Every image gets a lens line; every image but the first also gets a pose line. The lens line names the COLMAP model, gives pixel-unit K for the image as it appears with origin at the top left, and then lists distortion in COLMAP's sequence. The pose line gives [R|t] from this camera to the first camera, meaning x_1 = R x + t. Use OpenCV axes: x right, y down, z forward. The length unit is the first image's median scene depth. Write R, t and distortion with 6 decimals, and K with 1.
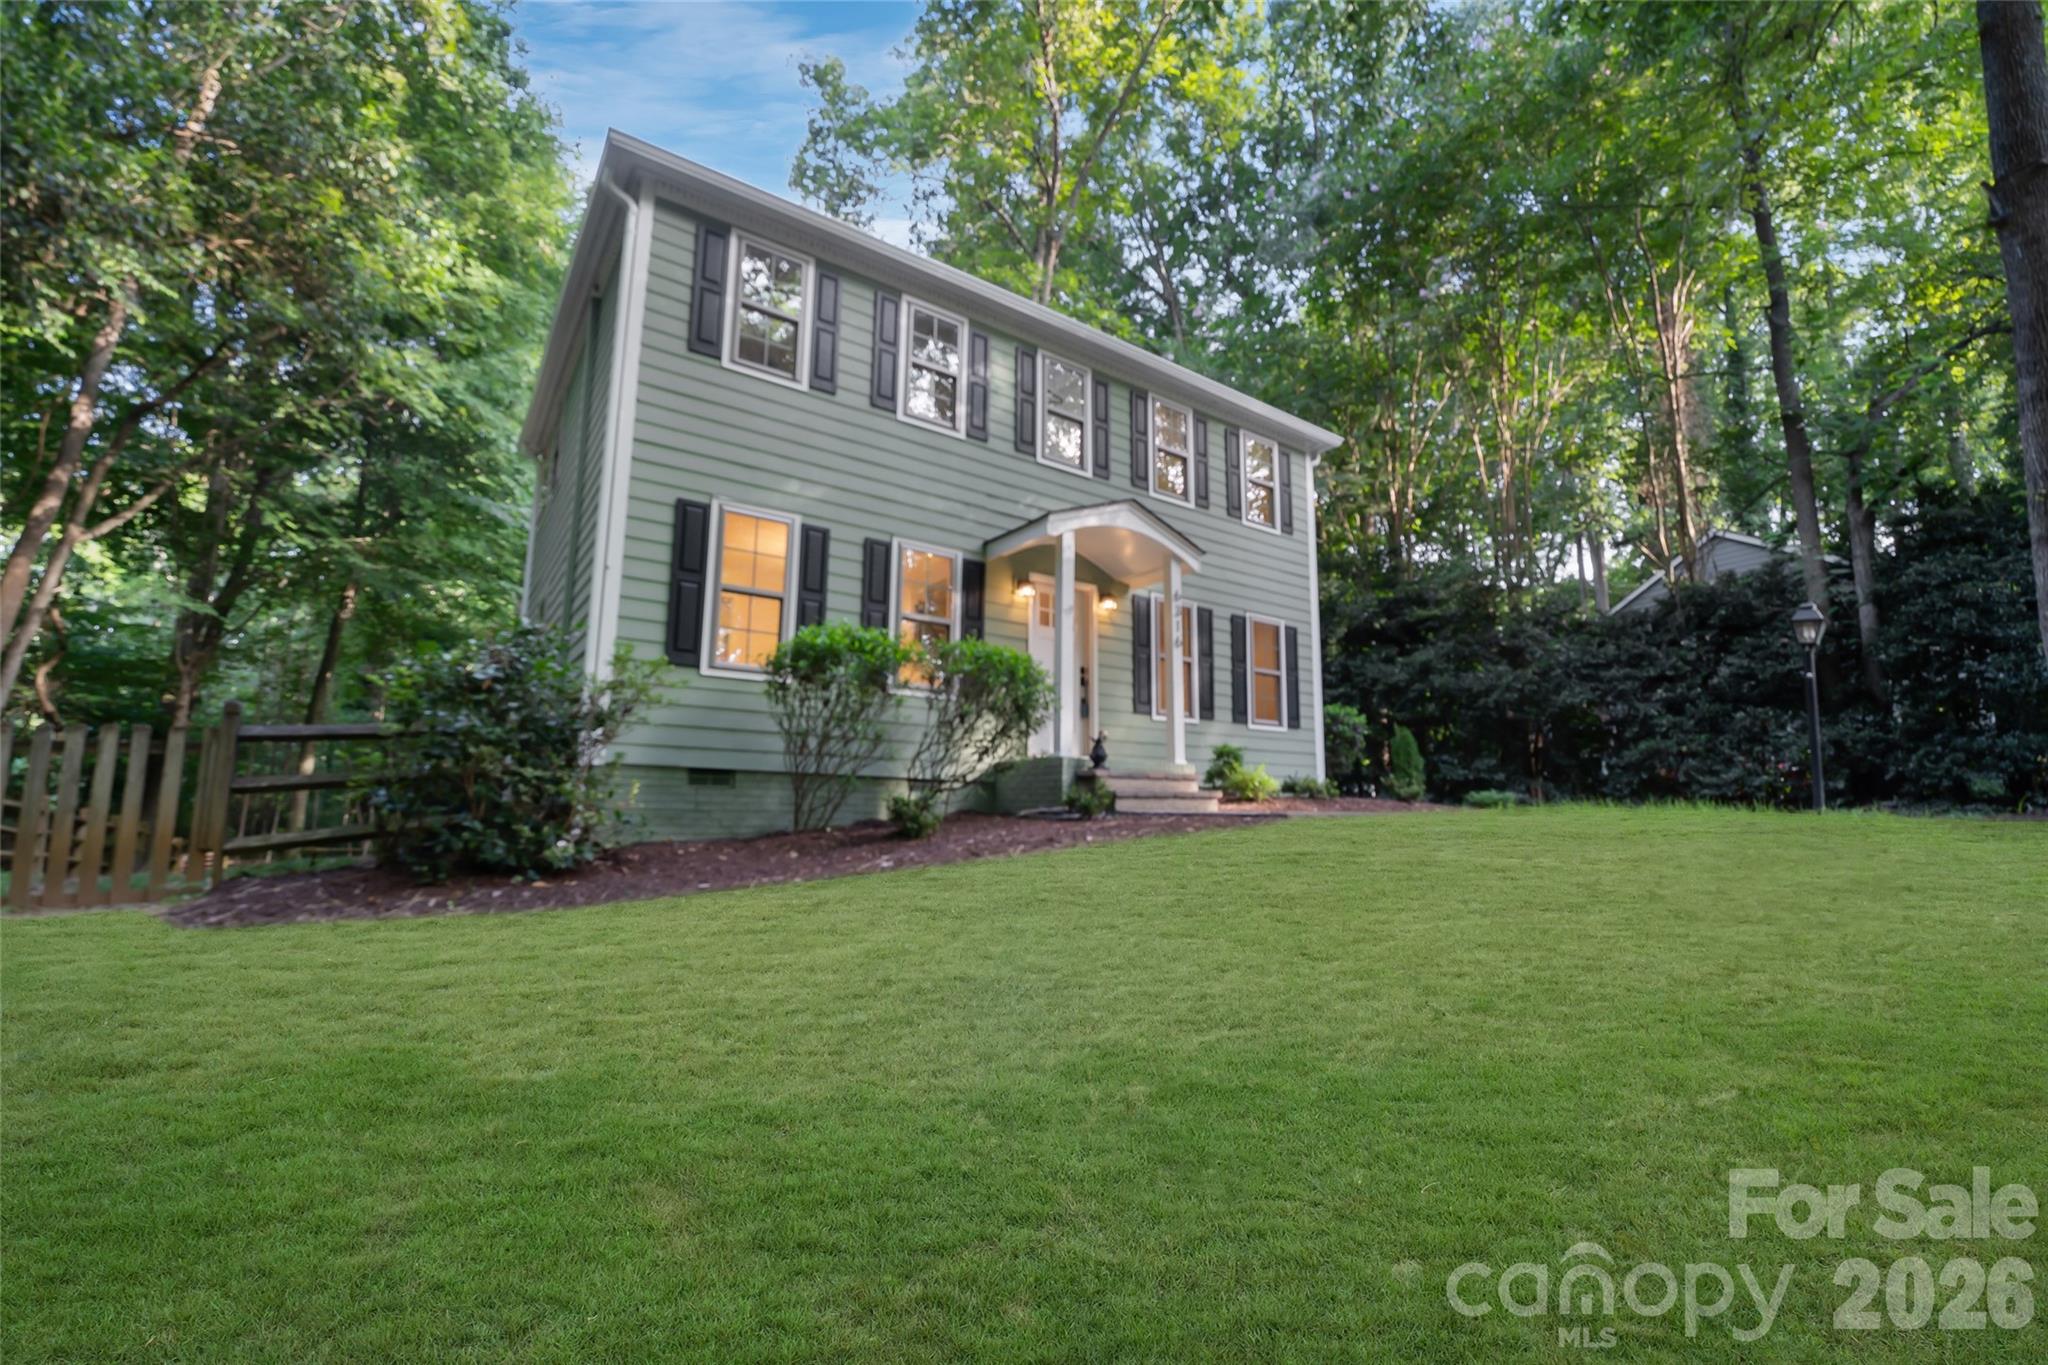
lens RADIAL K [[816.7, 0, 1025.2], [0, 816.7, 679.4], [0, 0, 1]] dist [0.002040, 0.000151]
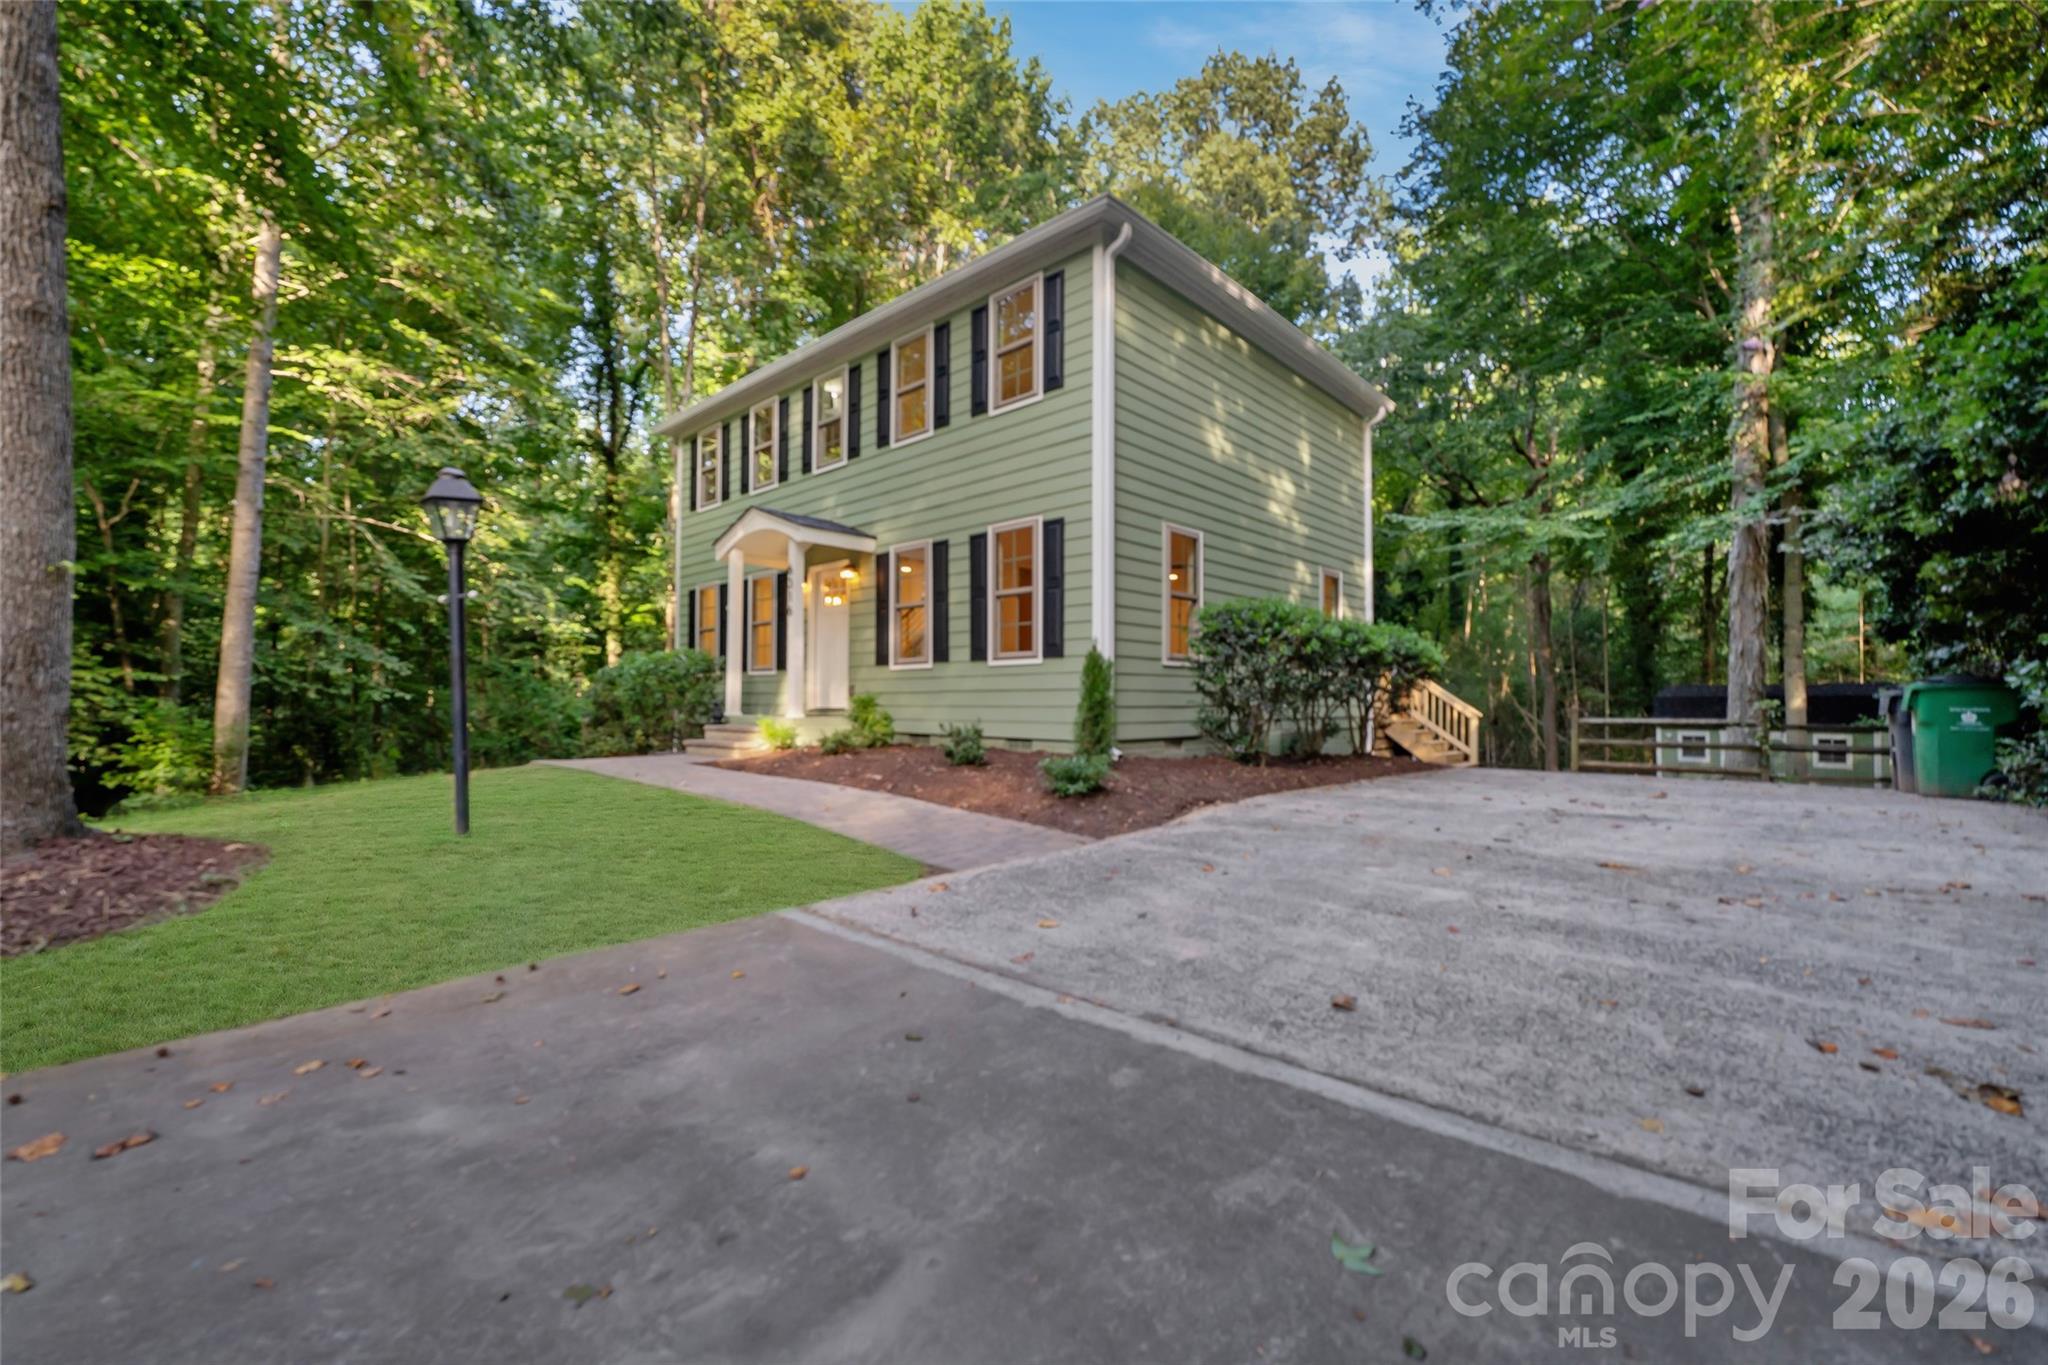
lens RADIAL K [[816.7, 0, 1028.3], [0, 816.7, 685.0], [0, 0, 1]] dist [0.002040, 0.000151]
pose [[0.215318, -0.046089, -0.975456, 1.105996], [0.128847, 0.991494, -0.018406, 0.100935], [0.968006, -0.121722, 0.219425, 0.857320]]
